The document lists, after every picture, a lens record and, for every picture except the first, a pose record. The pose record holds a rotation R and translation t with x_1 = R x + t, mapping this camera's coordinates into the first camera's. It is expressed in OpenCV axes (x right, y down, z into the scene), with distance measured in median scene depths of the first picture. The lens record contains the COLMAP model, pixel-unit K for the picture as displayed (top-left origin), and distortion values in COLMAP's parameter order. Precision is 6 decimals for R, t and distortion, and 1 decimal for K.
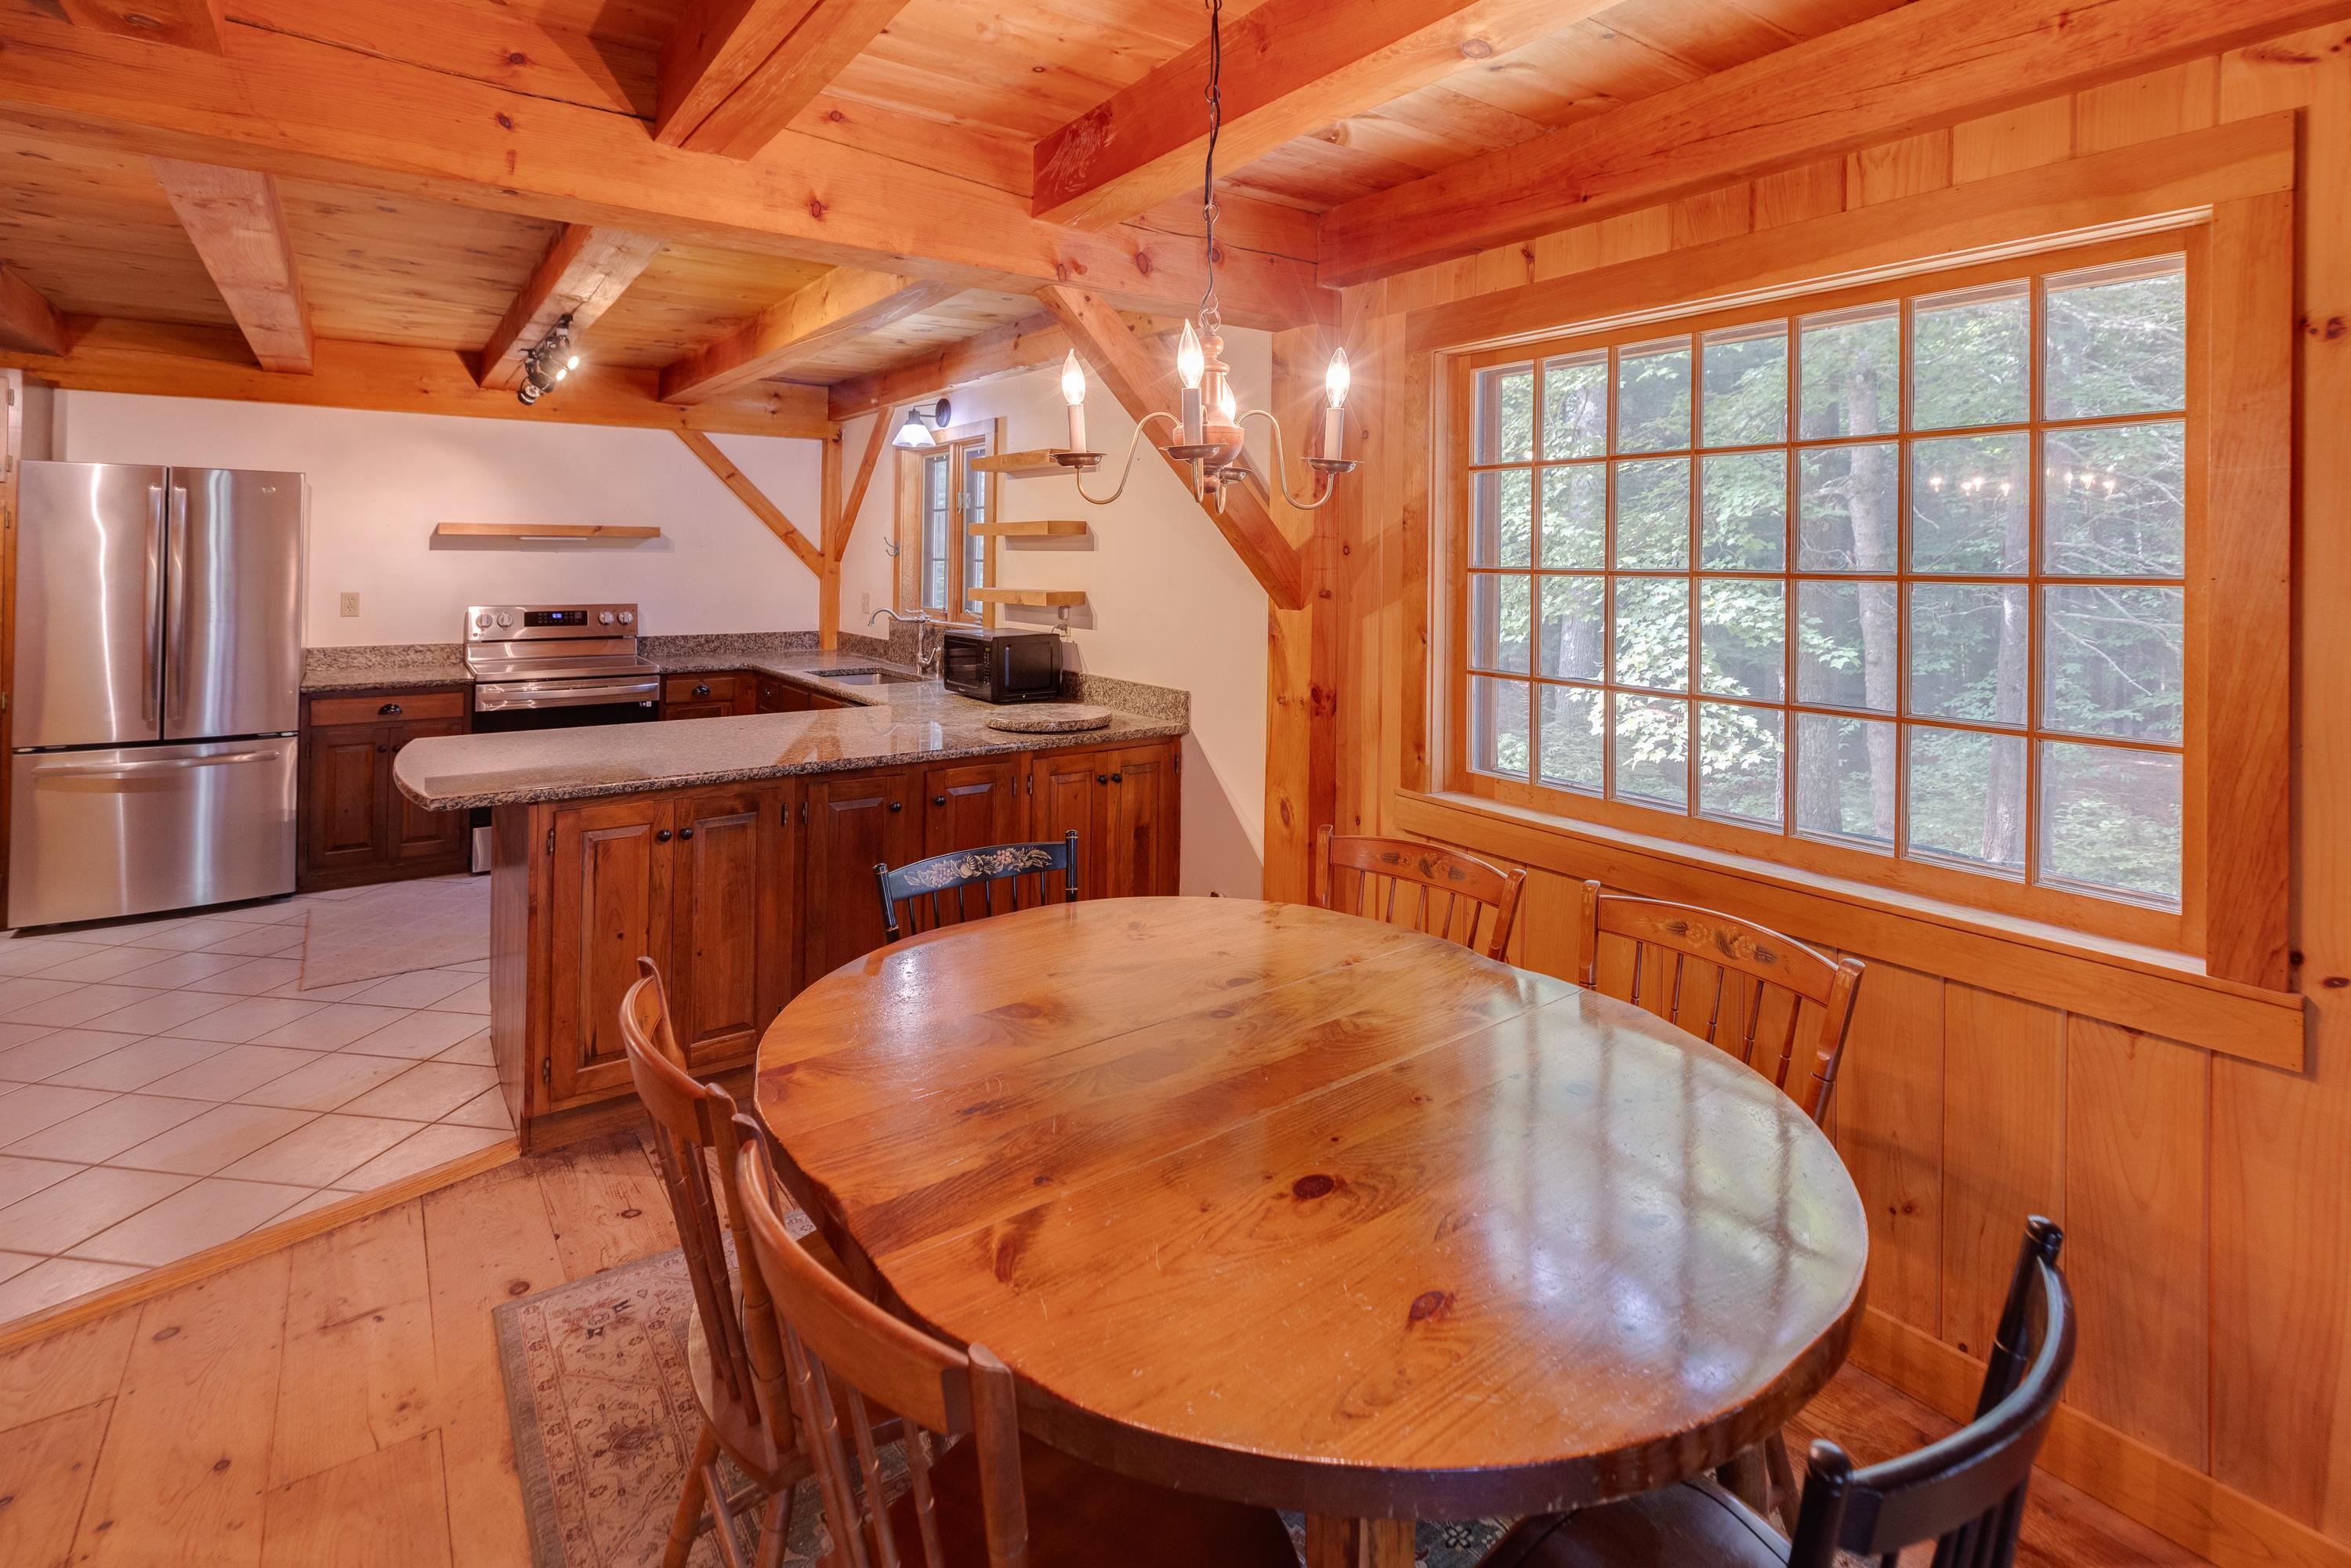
lens RADIAL K [[1139.1, 0, 1172.4], [0, 1139.1, 562.5], [0, 0, 1]] dist [-0.000351, 0.000469]
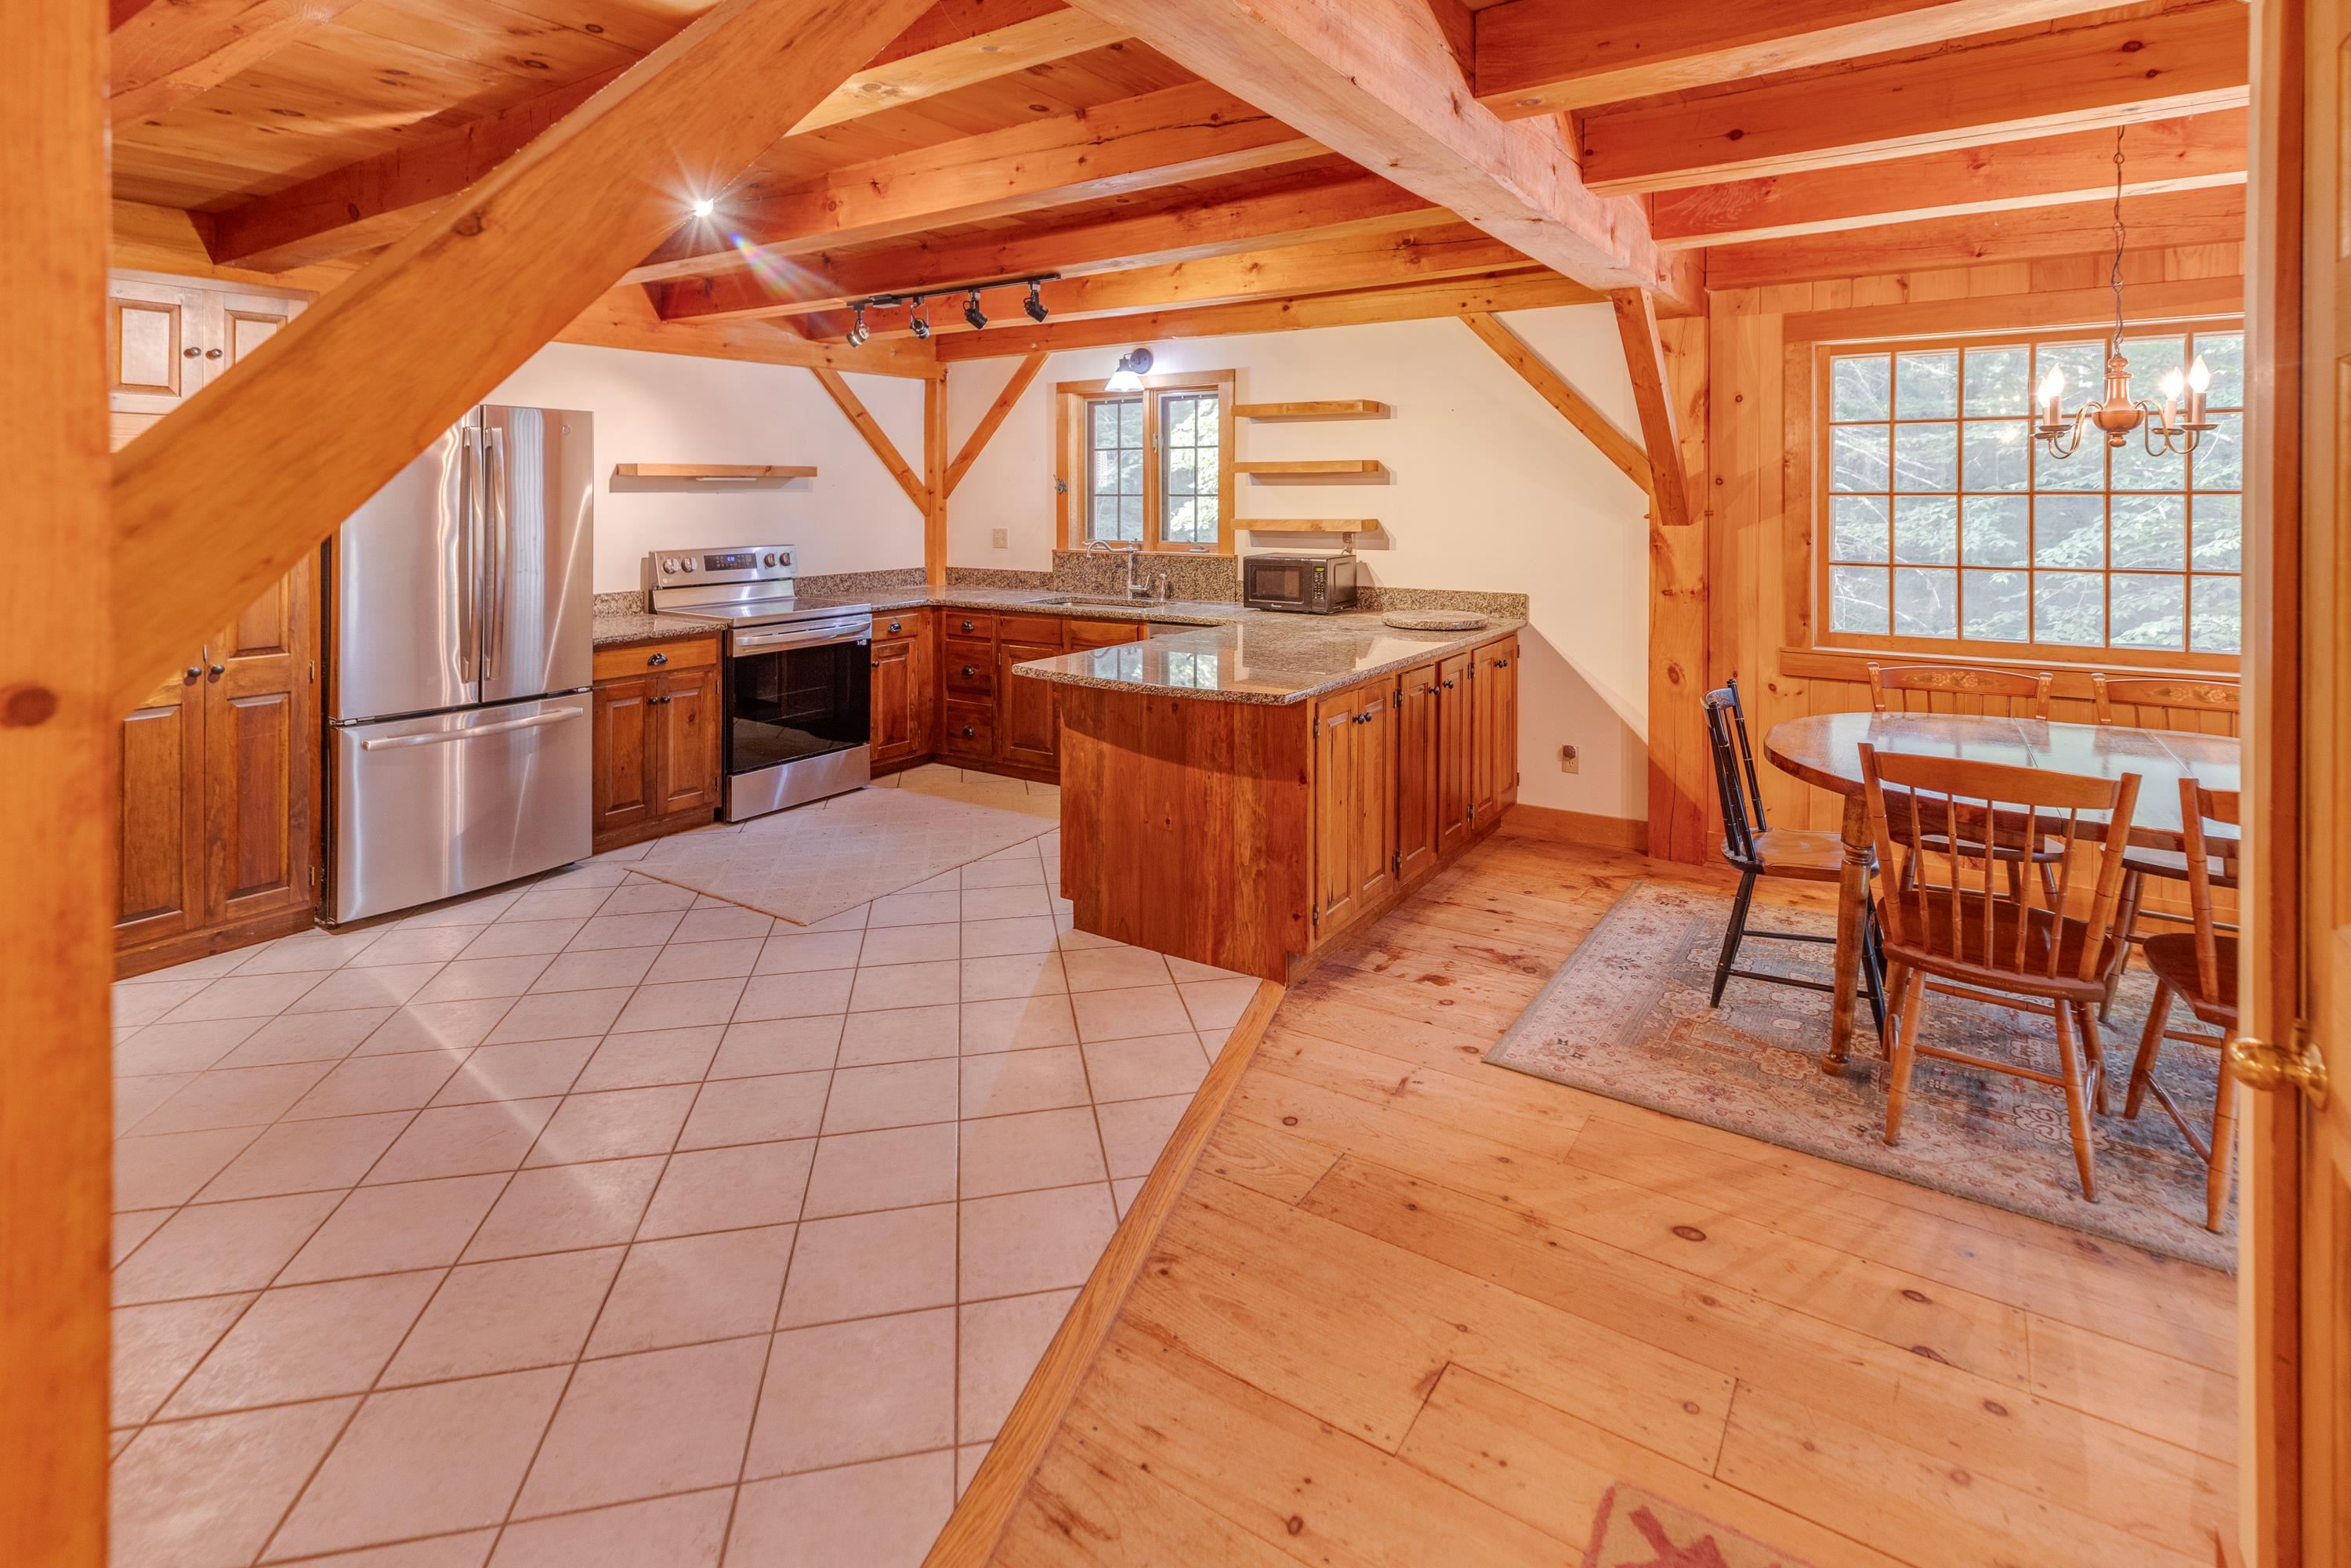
lens RADIAL K [[1138.3, 0, 1180.8], [0, 1138.3, 523.9], [0, 0, 1]] dist [0.001326, -0.000160]
pose [[0.937851, -0.023301, 0.346255, -0.640363], [0.014756, 0.999519, 0.027294, -0.004722], [-0.346724, -0.020489, 0.937743, -0.050114]]
